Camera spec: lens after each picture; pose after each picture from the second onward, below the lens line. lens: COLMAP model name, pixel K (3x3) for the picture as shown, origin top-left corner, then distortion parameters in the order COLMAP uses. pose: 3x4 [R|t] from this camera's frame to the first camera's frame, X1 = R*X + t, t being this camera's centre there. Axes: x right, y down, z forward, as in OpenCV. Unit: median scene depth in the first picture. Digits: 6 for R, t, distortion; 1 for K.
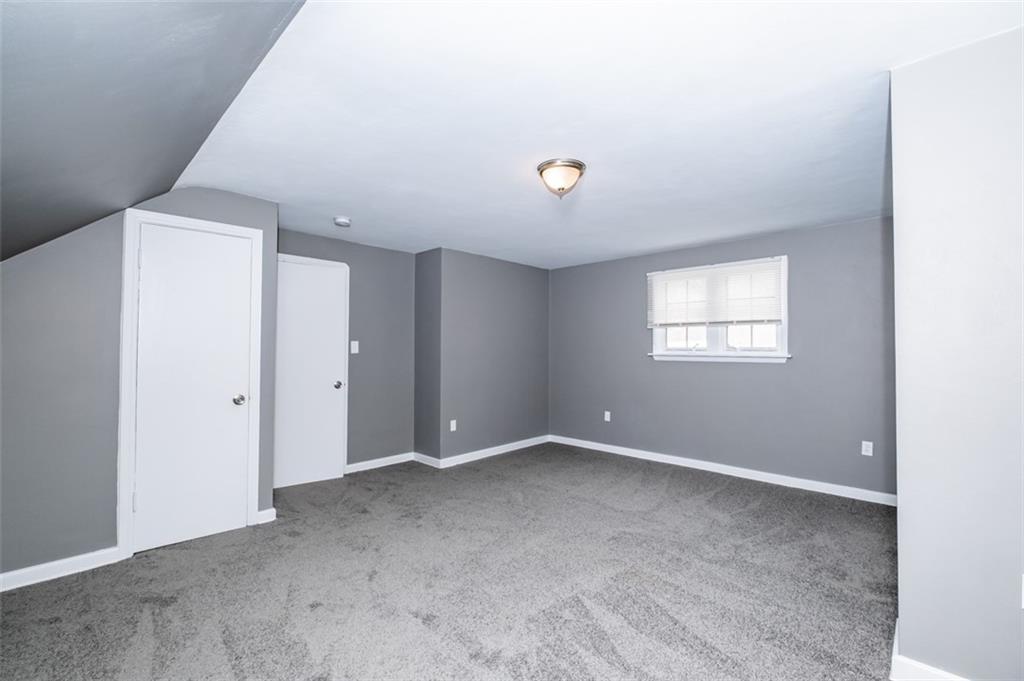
lens RADIAL K [[417.4, 0, 514.4], [0, 417.4, 339.7], [0, 0, 1]] dist [-0.000829, -0.000035]
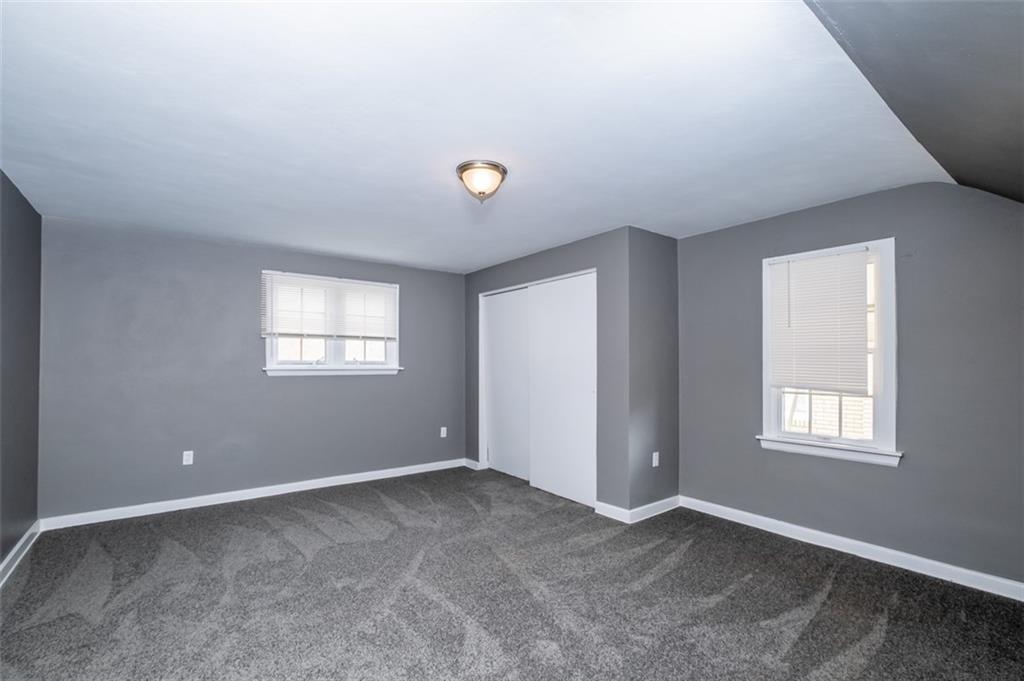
lens RADIAL K [[437.0, 0, 484.9], [0, 437.0, 355.0], [0, 0, 1]] dist [0.000458, 0.000042]
pose [[0.205153, 0.016914, 0.978584, -0.476445], [-0.024522, 0.999626, -0.012137, 0.008298], [-0.978423, -0.021507, 0.205490, 0.436860]]
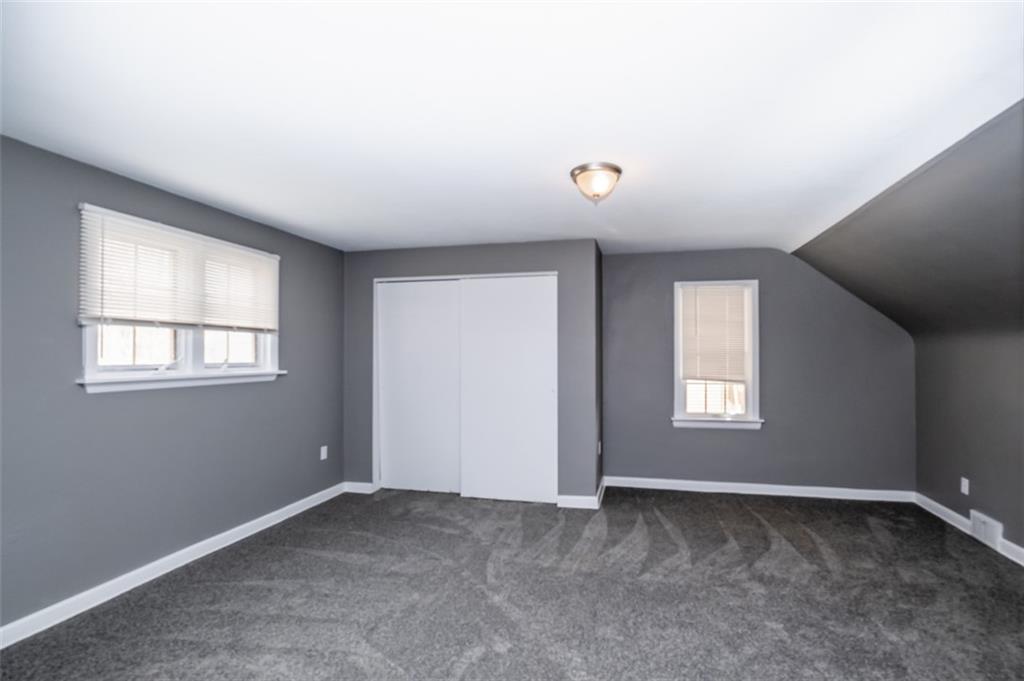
lens RADIAL K [[474.4, 0, 512.0], [0, 474.4, 340.5], [0, 0, 1]] dist [0.000154, -0.000027]
pose [[-0.484513, 0.024058, 0.874453, -0.399242], [-0.018628, 0.999111, -0.037809, 0.001400], [-0.874586, -0.034608, -0.483634, 0.929465]]
